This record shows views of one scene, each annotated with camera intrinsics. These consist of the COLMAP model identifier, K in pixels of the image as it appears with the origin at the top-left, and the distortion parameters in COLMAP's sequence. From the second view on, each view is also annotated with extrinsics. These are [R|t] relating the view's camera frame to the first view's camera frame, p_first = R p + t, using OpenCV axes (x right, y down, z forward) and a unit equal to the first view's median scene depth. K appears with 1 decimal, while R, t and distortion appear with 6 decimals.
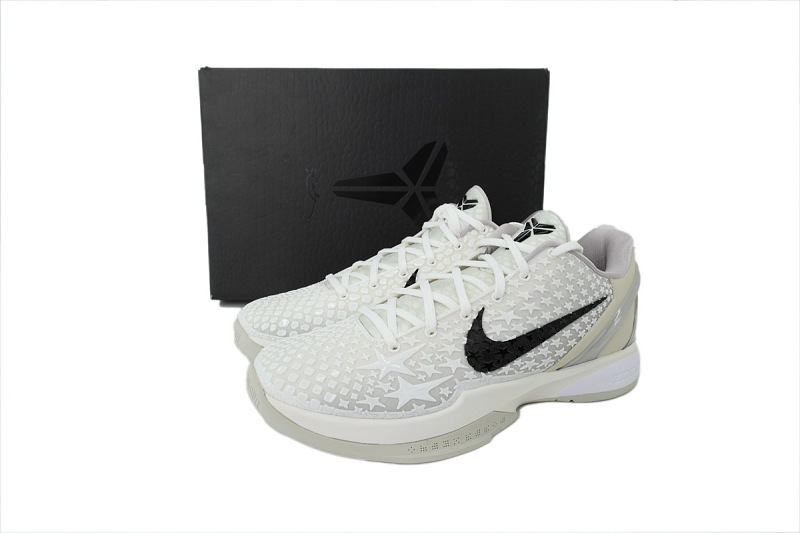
lens RADIAL K [[543.1, 0, 400.0], [0, 543.1, 266.5], [0, 0, 1]] dist [0.000113, -0.000682]
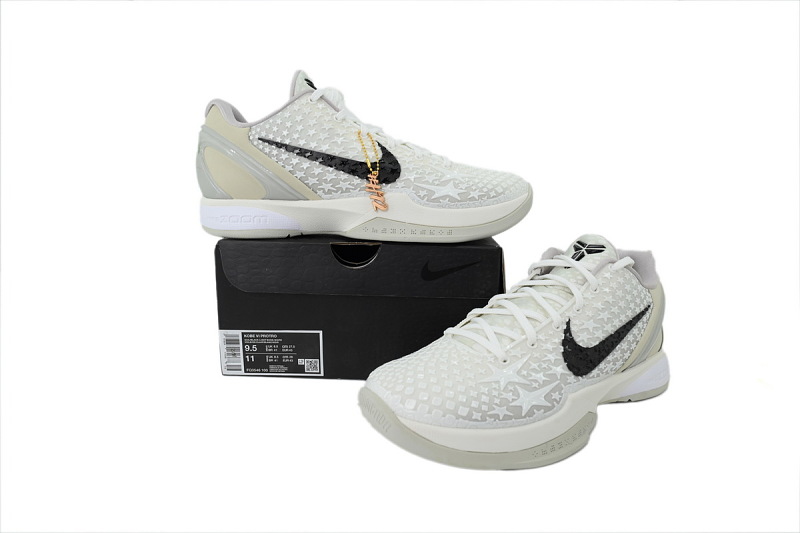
lens RADIAL K [[543.1, 0, 400.0], [0, 543.1, 266.5], [0, 0, 1]] dist [0.000113, -0.000682]
pose [[0.972044, -0.045248, 0.230396, -0.453807], [0.067494, 0.993688, -0.089605, 0.048188], [-0.224887, 0.102651, 0.968963, -0.009520]]
